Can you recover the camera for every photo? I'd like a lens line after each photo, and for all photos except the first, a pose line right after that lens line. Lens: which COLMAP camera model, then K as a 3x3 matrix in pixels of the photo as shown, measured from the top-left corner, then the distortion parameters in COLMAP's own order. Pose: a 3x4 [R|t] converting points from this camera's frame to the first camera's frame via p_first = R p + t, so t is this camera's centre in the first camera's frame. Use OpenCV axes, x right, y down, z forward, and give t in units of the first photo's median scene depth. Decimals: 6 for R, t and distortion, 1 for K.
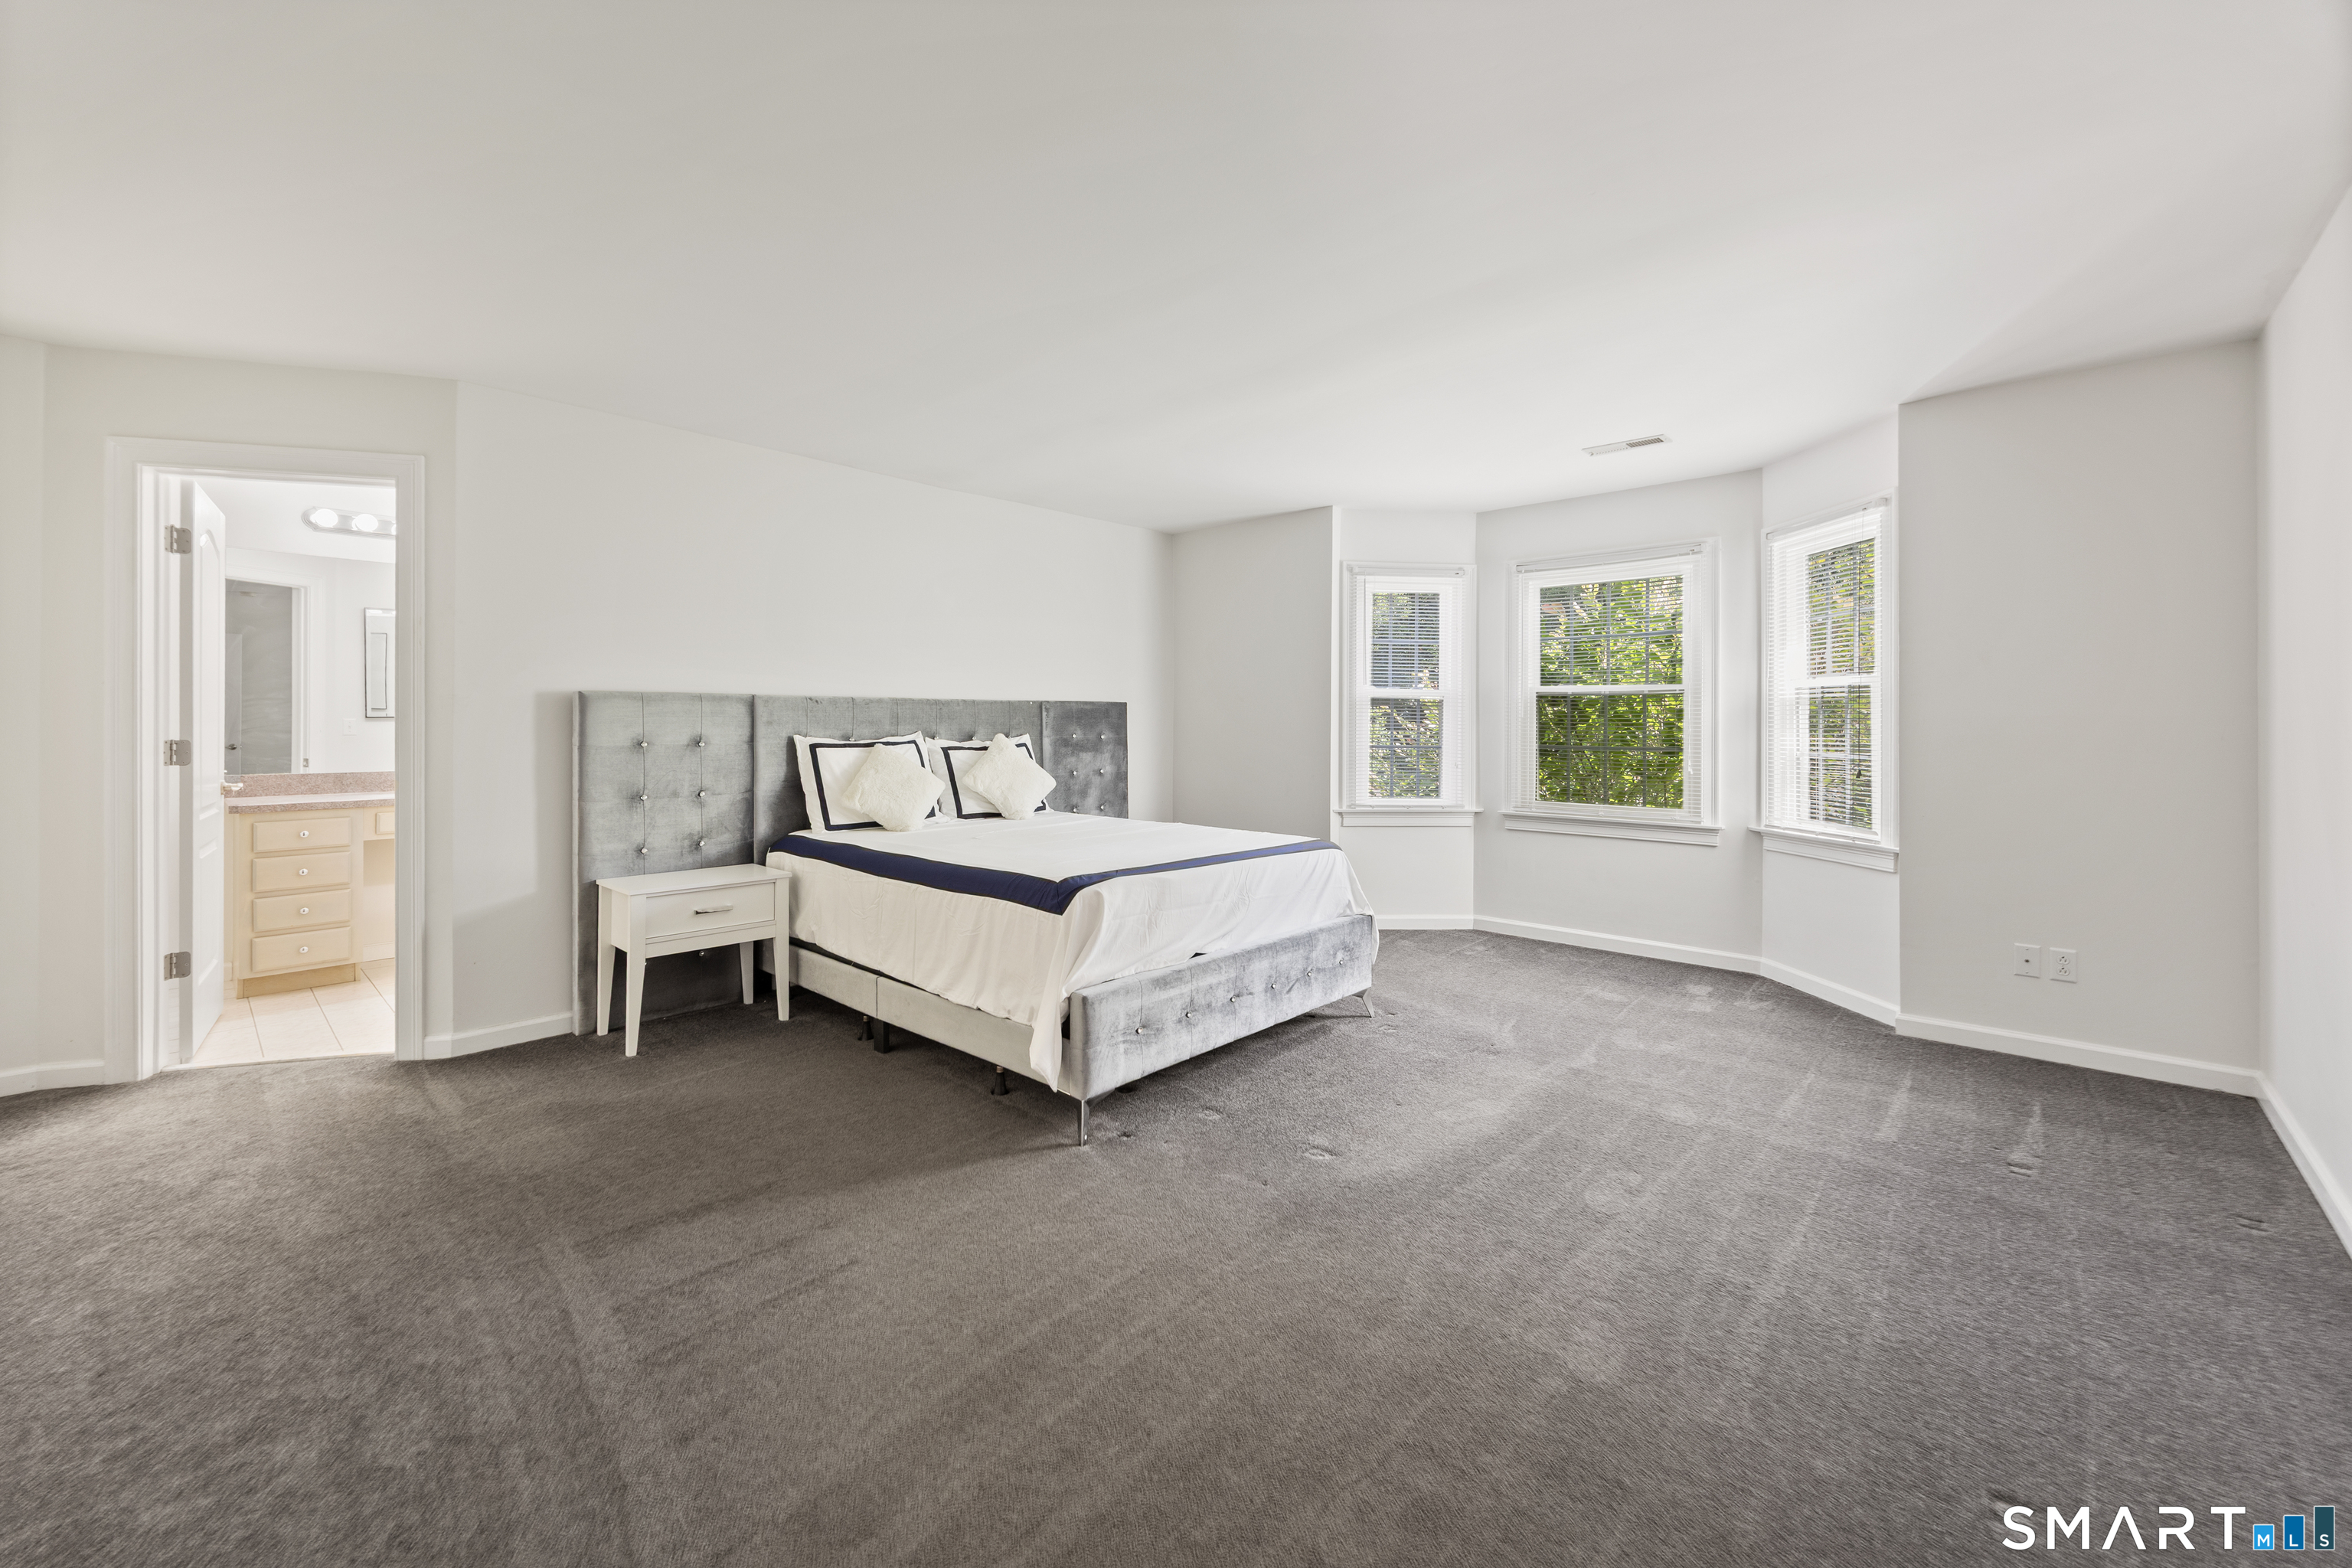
lens RADIAL K [[933.9, 0, 1171.0], [0, 933.9, 726.3], [0, 0, 1]] dist [-0.001903, 0.000616]
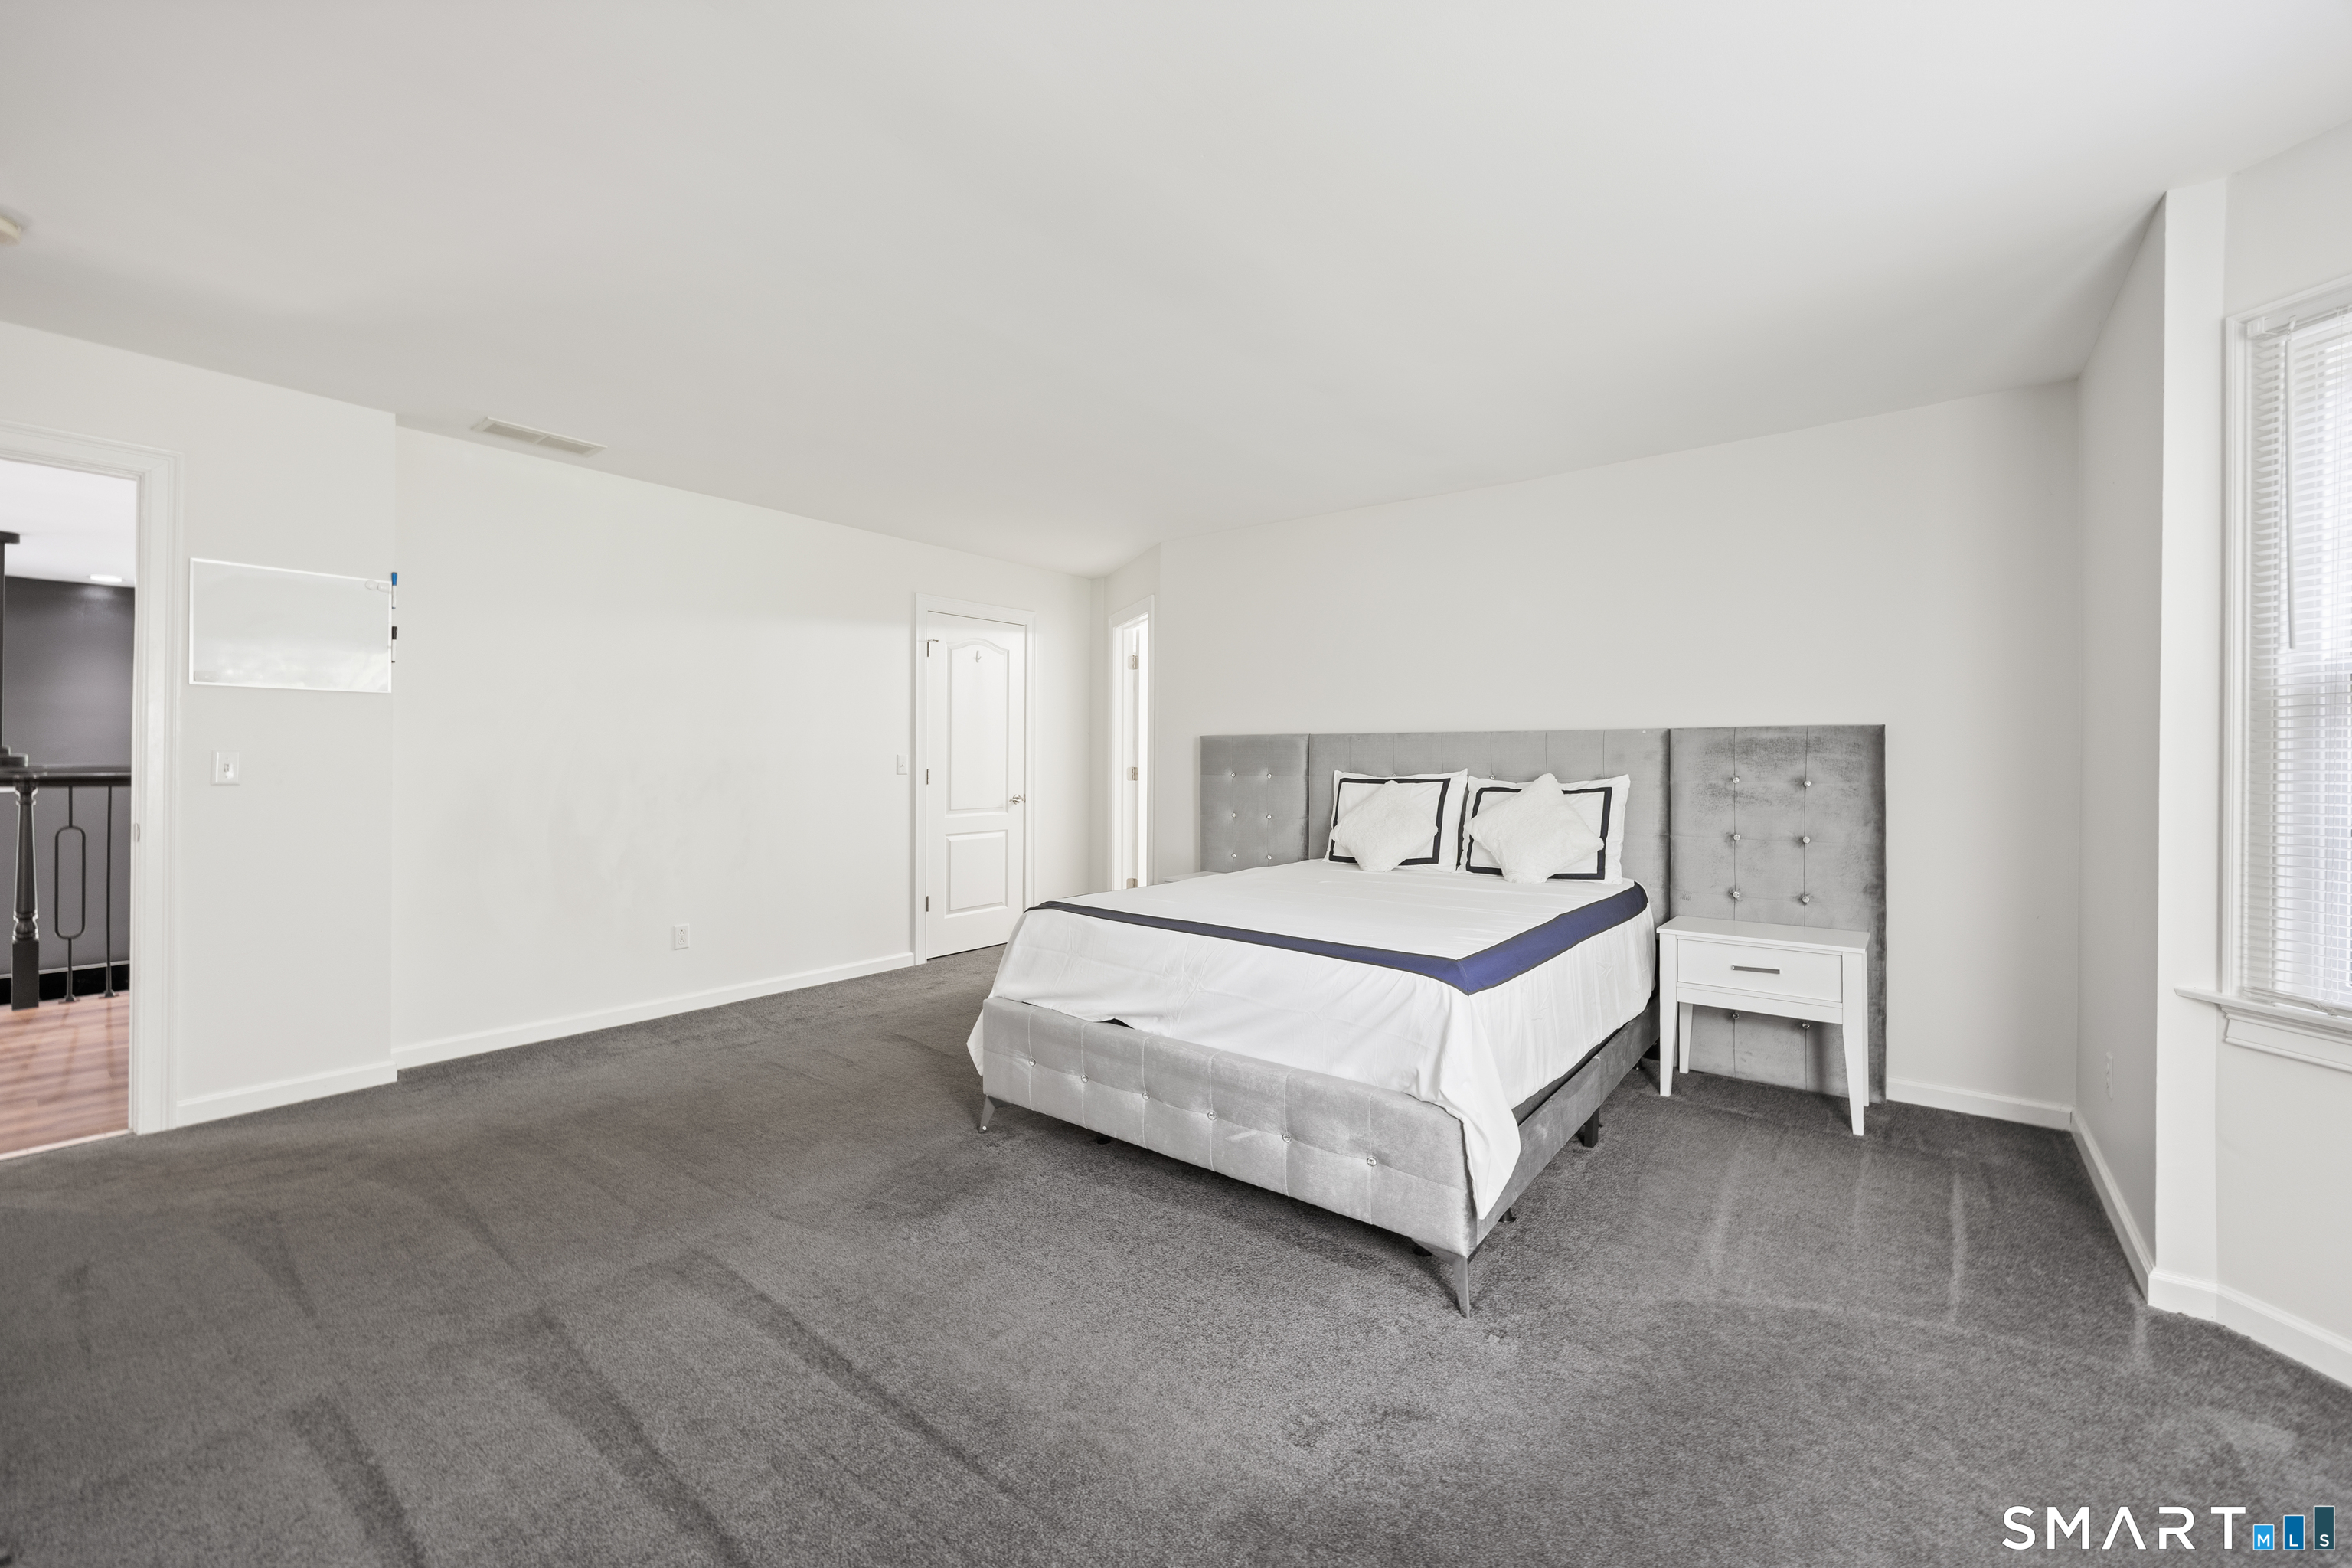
lens RADIAL K [[933.9, 0, 1173.8], [0, 933.9, 761.1], [0, 0, 1]] dist [-0.001903, 0.000616]
pose [[0.073038, 0.001445, -0.997328, 0.602341], [-0.006984, 0.999975, 0.000937, -0.000396], [0.997305, 0.006897, 0.073047, 0.660576]]
